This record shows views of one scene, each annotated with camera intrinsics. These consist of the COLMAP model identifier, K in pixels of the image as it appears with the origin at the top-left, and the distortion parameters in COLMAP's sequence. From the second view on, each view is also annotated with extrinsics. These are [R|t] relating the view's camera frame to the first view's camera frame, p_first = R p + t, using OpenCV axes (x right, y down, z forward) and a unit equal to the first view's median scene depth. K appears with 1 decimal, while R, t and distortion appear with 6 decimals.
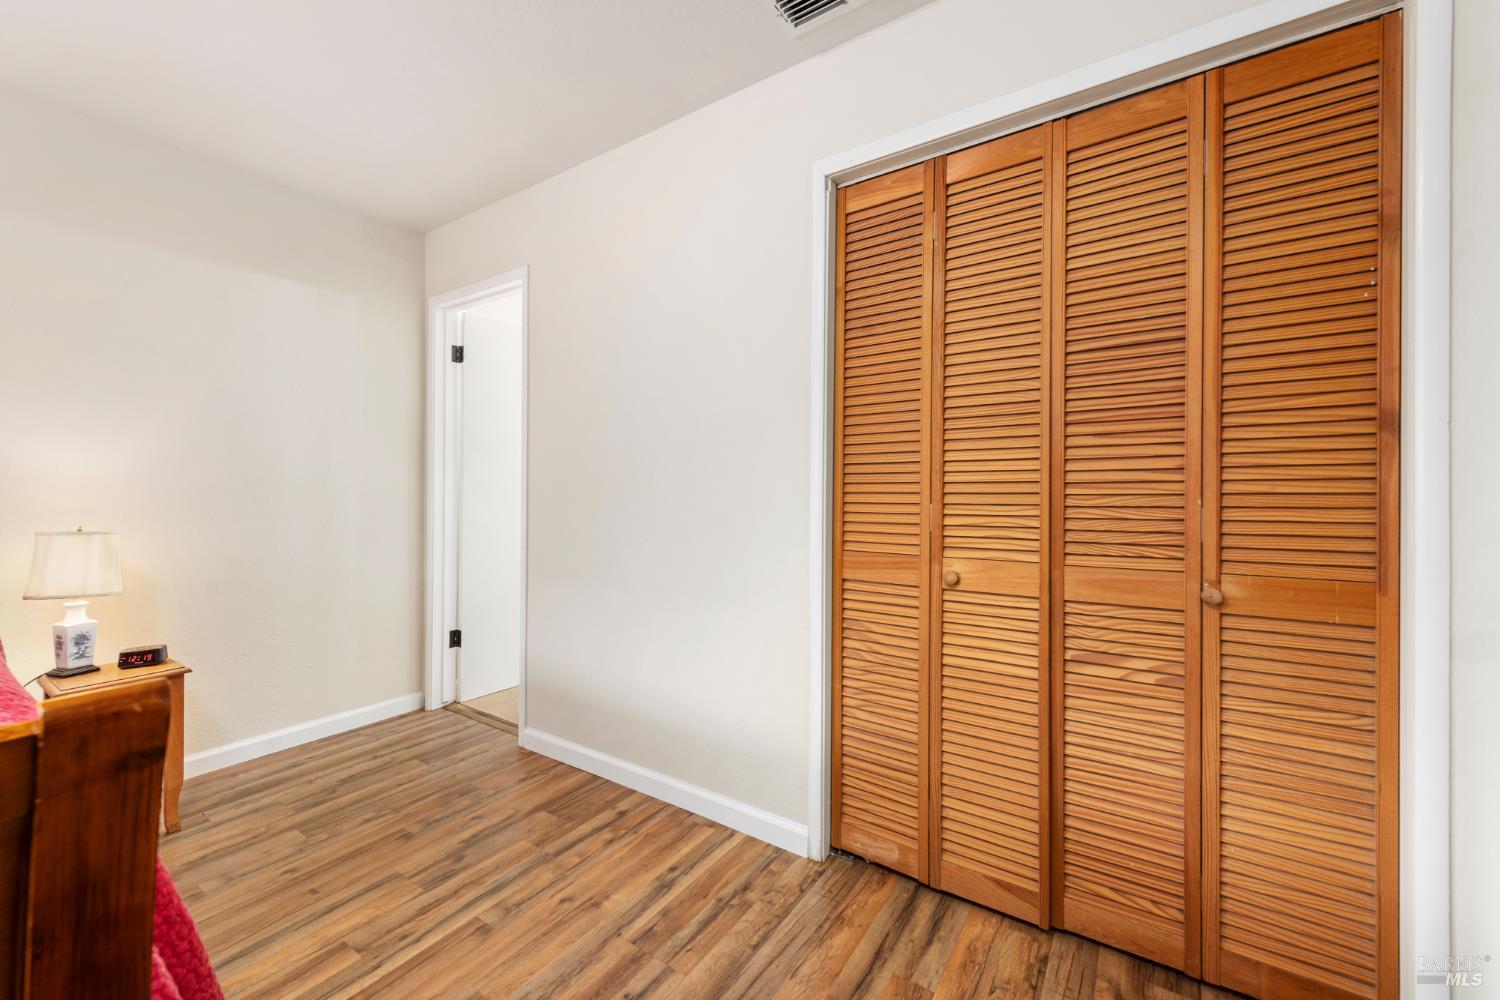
lens RADIAL K [[583.7, 0, 750.3], [0, 583.7, 502.2], [0, 0, 1]] dist [0.020772, -0.006280]
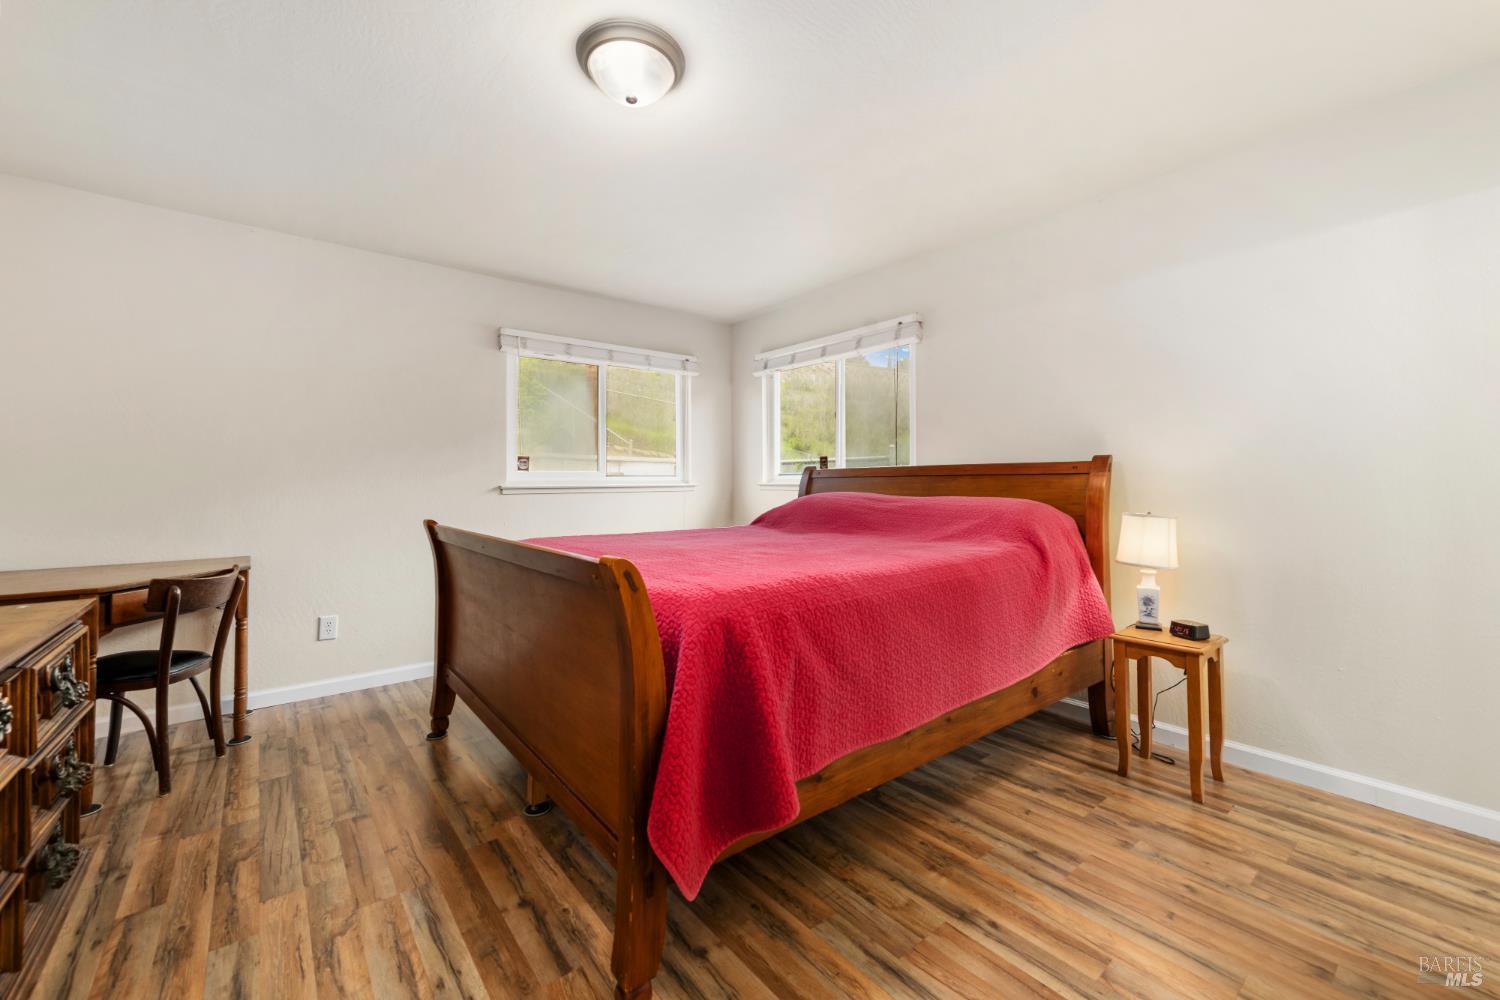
lens RADIAL K [[601.7, 0, 747.6], [0, 601.7, 492.8], [0, 0, 1]] dist [0.023365, -0.006153]
pose [[-0.307698, 0.012838, -0.951397, 0.308709], [-0.011980, 0.999777, 0.017365, -0.005212], [0.951409, 0.016741, -0.307476, 0.565634]]
